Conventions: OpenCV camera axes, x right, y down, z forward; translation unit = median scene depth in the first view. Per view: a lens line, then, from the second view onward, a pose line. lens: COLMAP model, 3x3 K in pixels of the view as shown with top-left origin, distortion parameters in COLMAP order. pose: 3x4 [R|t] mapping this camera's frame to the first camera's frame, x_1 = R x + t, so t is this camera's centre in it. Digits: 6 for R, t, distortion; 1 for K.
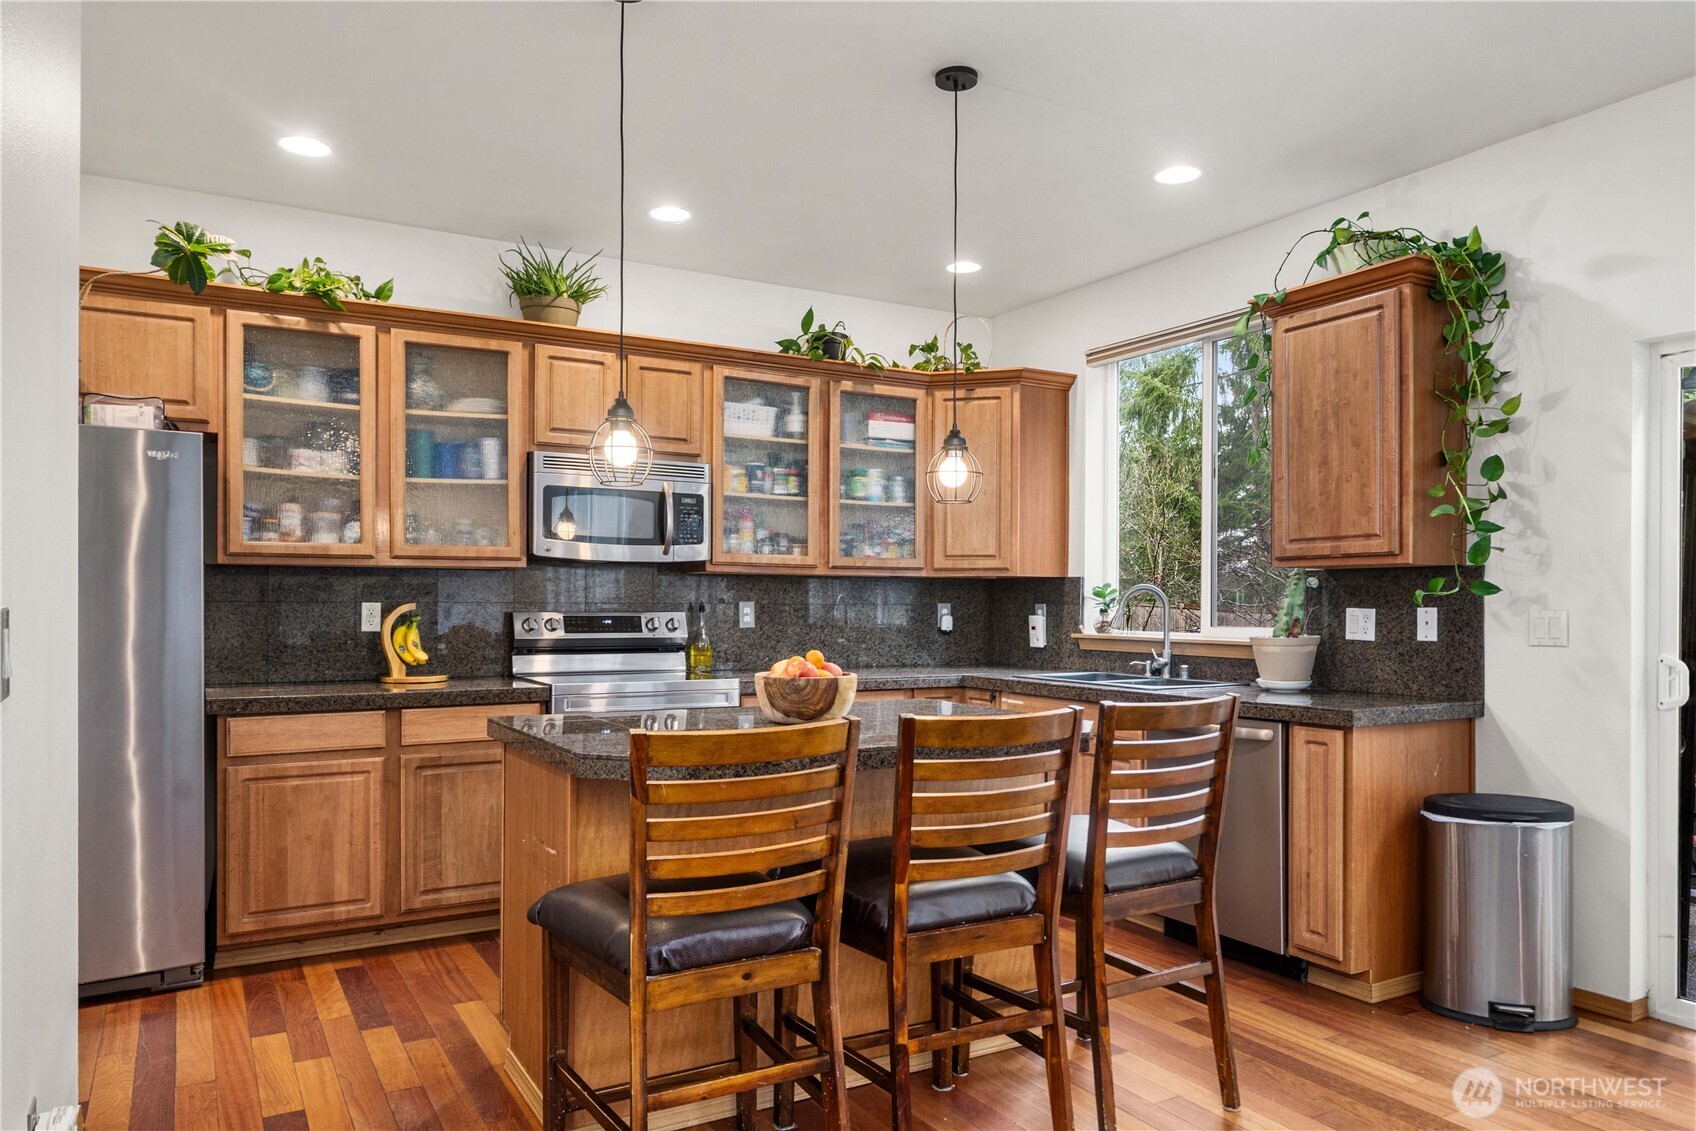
lens RADIAL K [[1133.2, 0, 862.1], [0, 1133.2, 596.3], [0, 0, 1]] dist [0.004760, 0.002422]
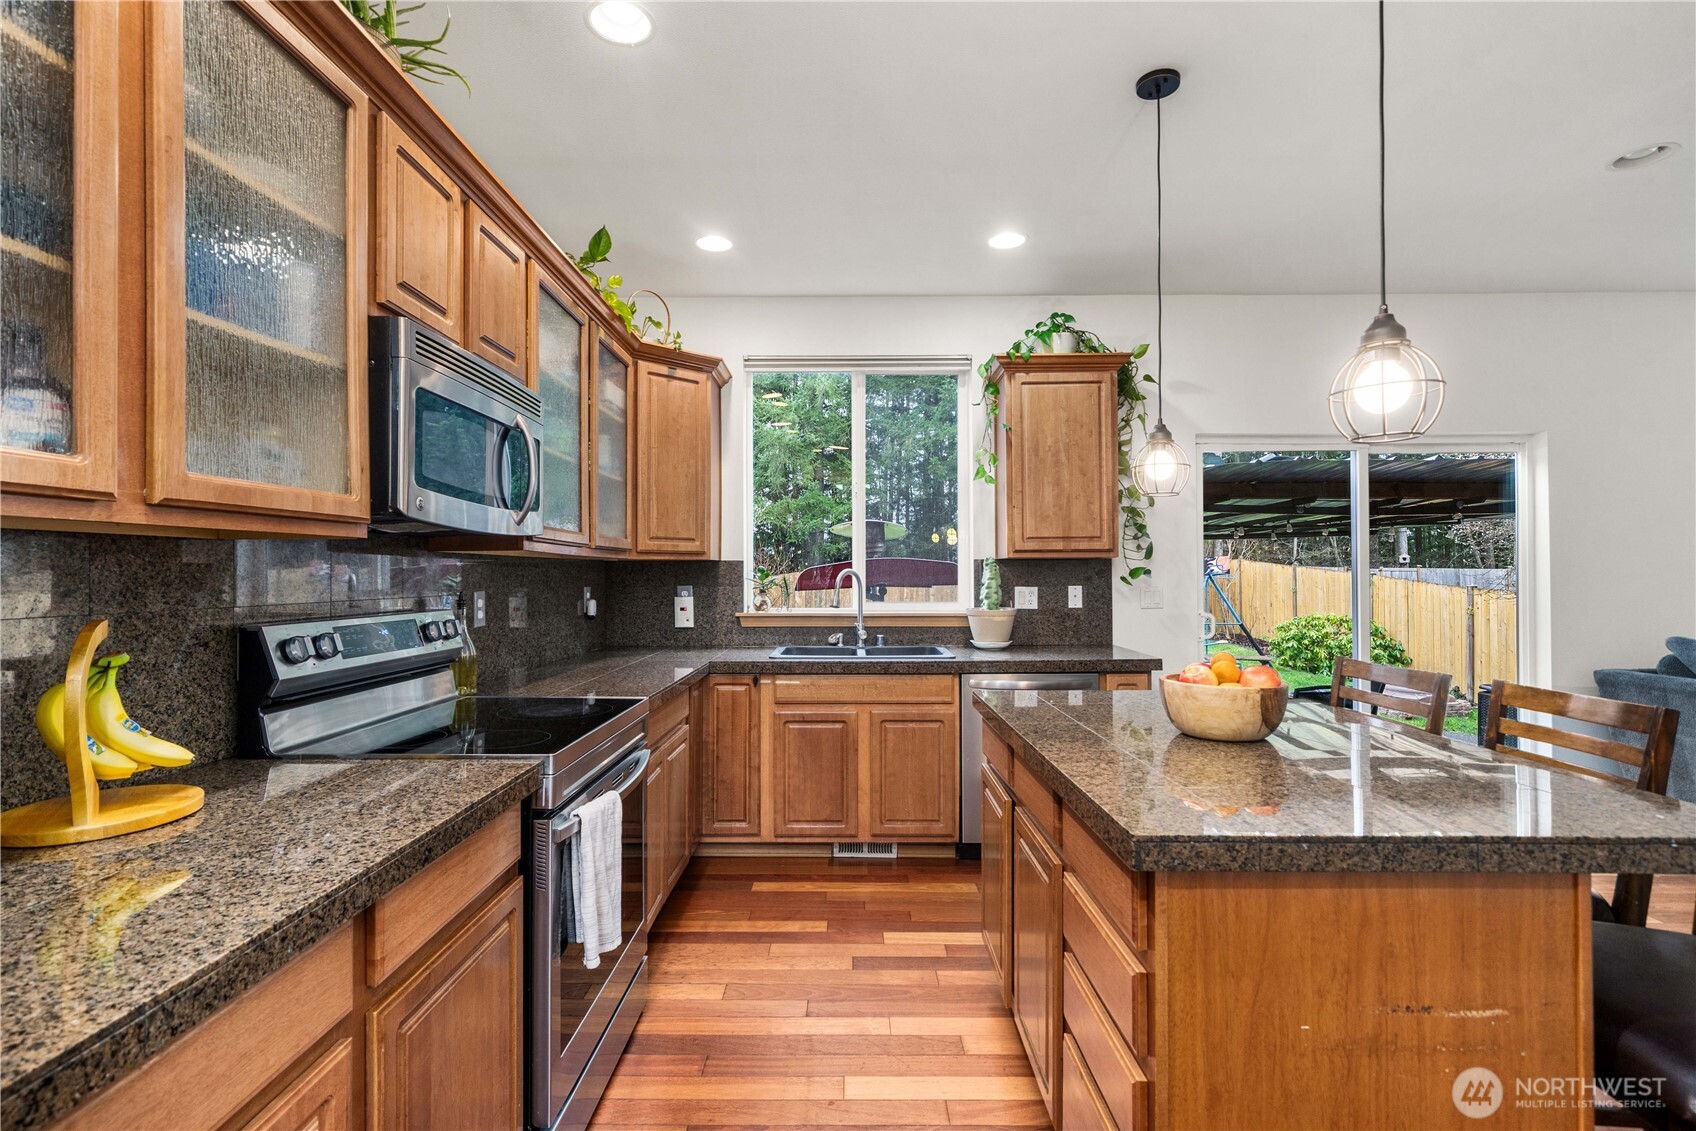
lens RADIAL K [[776.9, 0, 845.4], [0, 776.9, 566.6], [0, 0, 1]] dist [-0.001800, -0.000109]
pose [[0.520090, 0.000981, 0.854111, -0.501516], [0.000718, 0.999998, -0.001586, -0.013014], [-0.854111, 0.001438, 0.520089, 0.664497]]
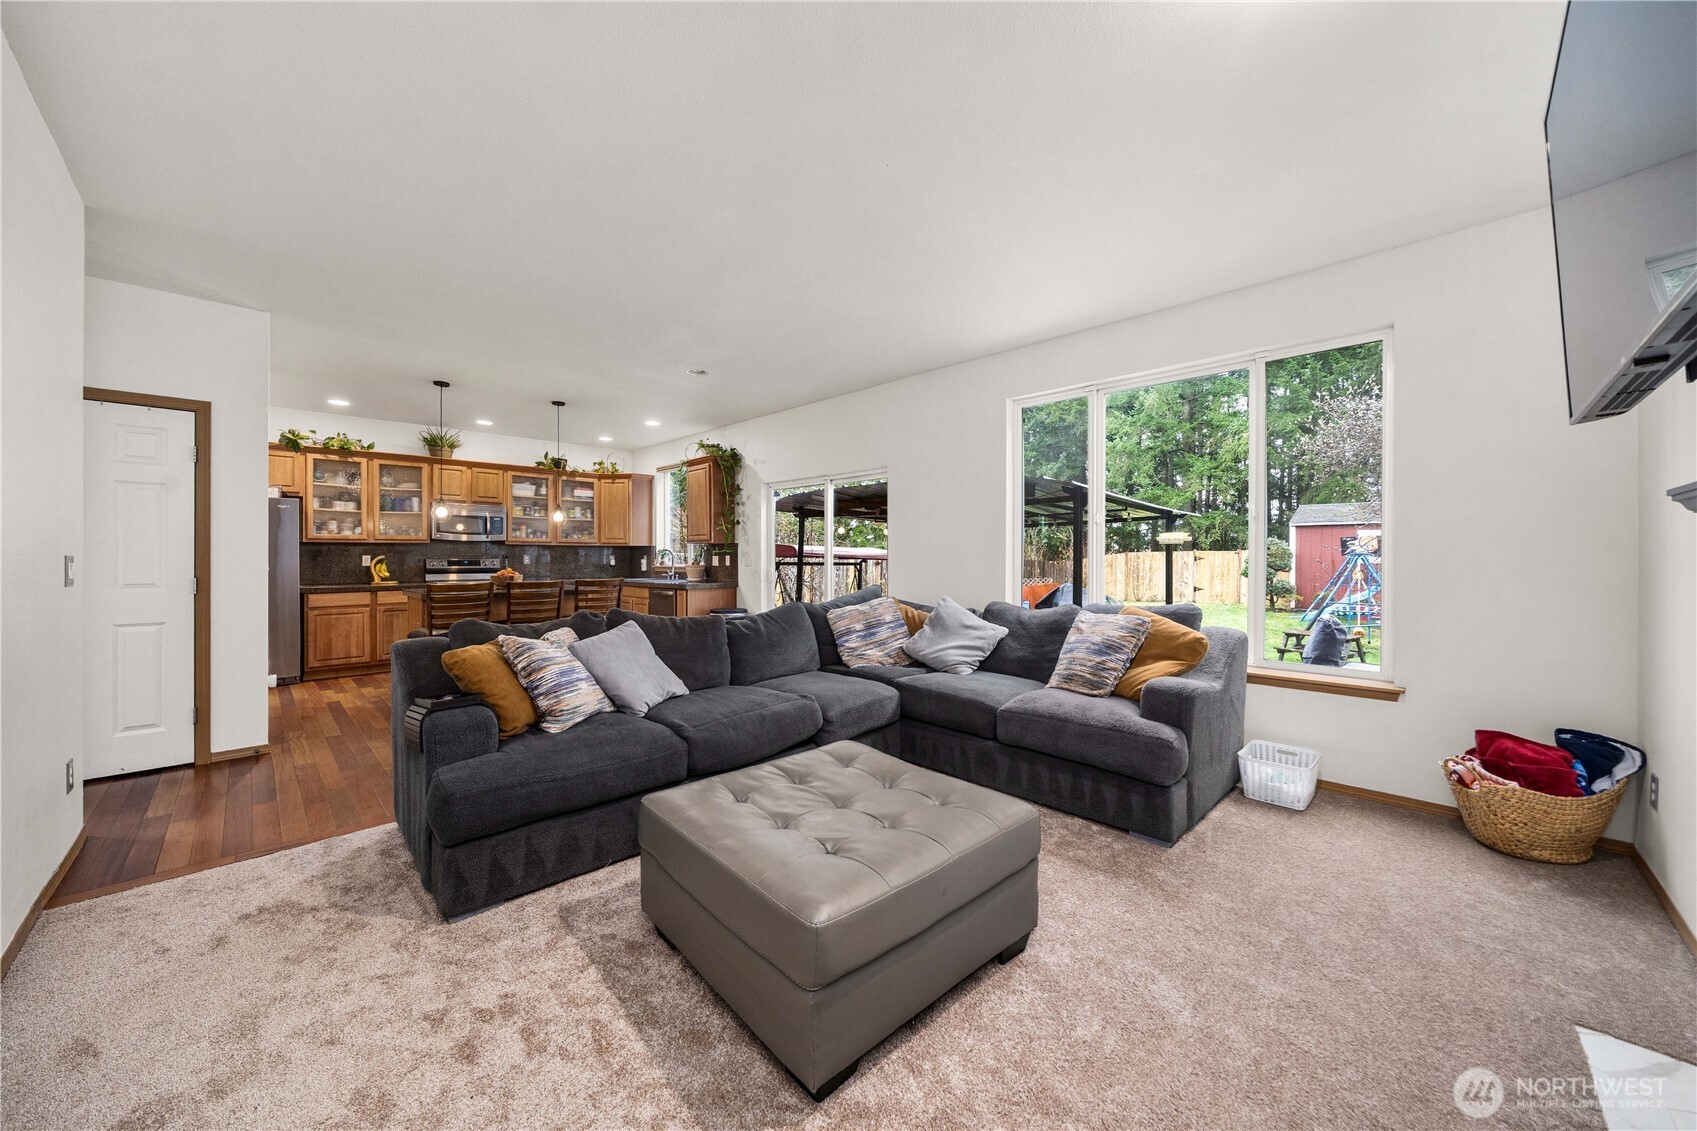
lens RADIAL K [[598.6, 0, 855.0], [0, 598.6, 553.8], [0, 0, 1]] dist [-0.008441, -0.000071]
pose [[0.967505, -0.003143, 0.252831, 0.380495], [0.002743, 0.999994, 0.001933, 0.002048], [-0.252836, -0.001176, 0.967508, -0.761535]]
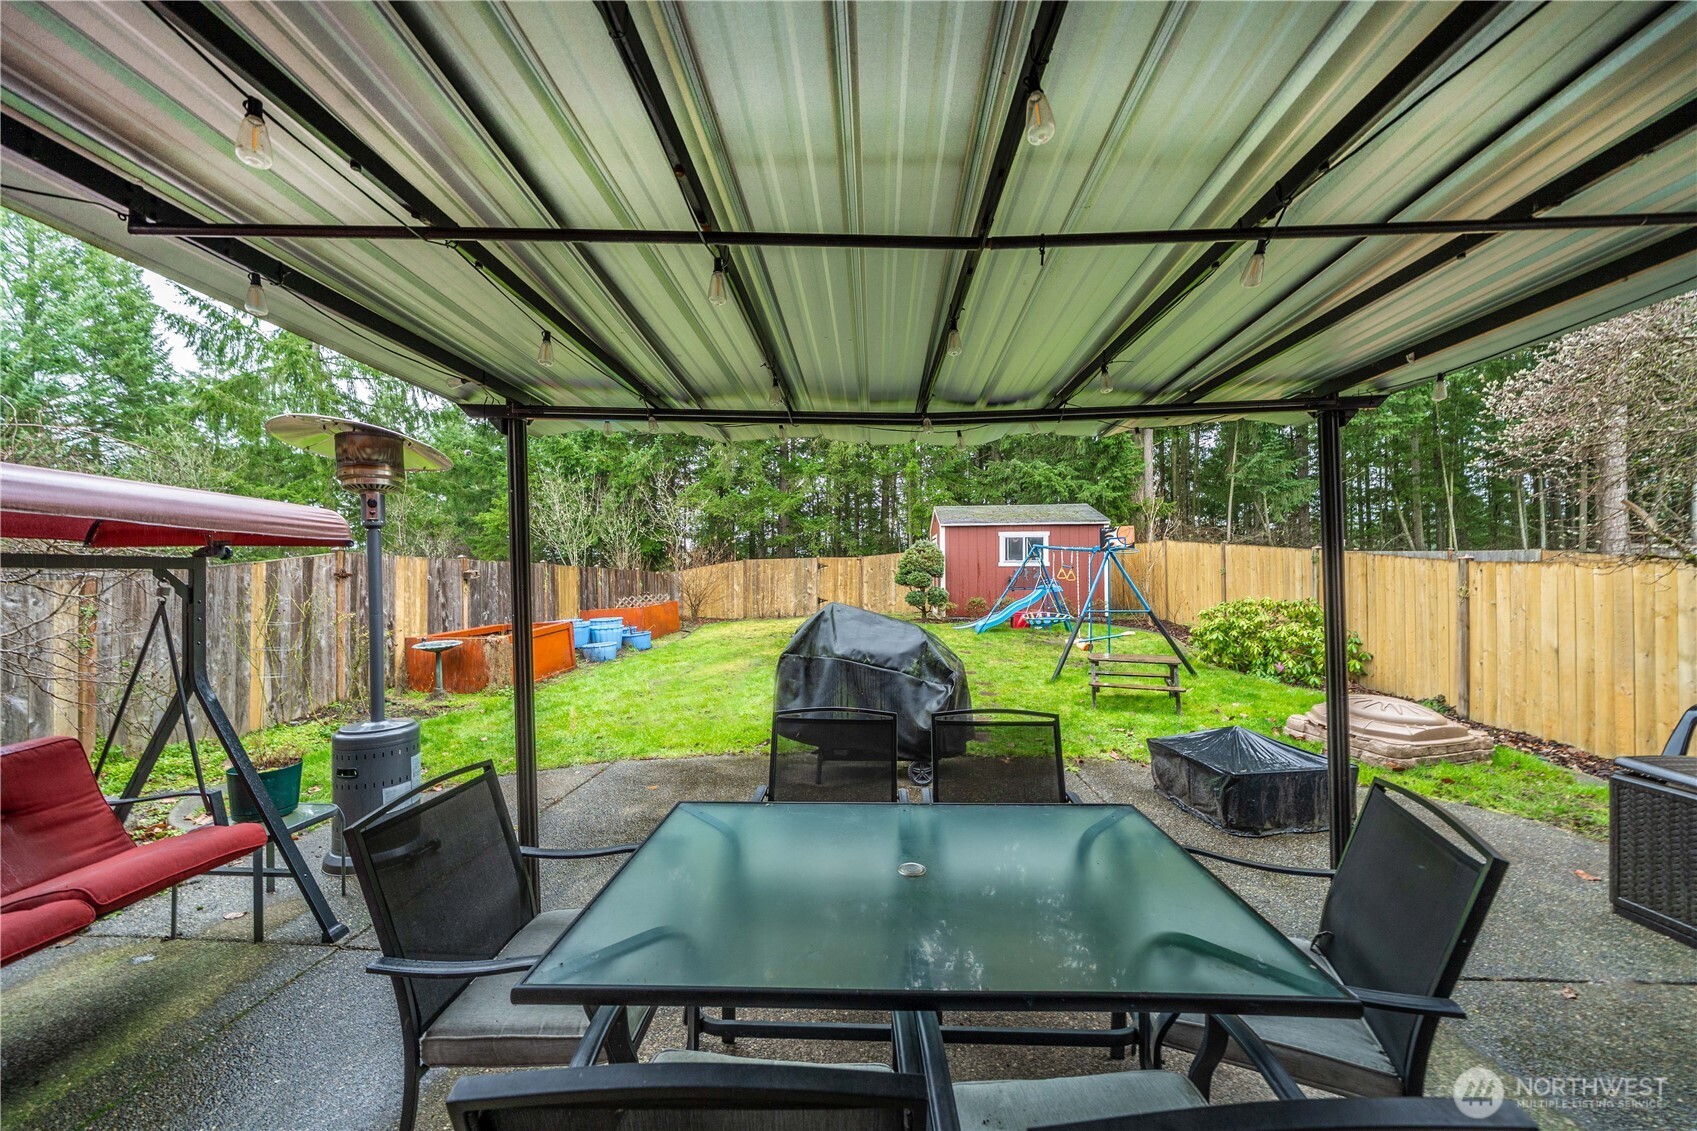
lens RADIAL K [[598.6, 0, 849.7], [0, 598.6, 569.2], [0, 0, 1]] dist [-0.008441, -0.000071]
pose [[0.559969, -0.011055, 0.828440, 0.877776], [0.010761, 0.999924, 0.006070, 0.056594], [-0.828444, 0.005516, 0.560045, 0.655479]]
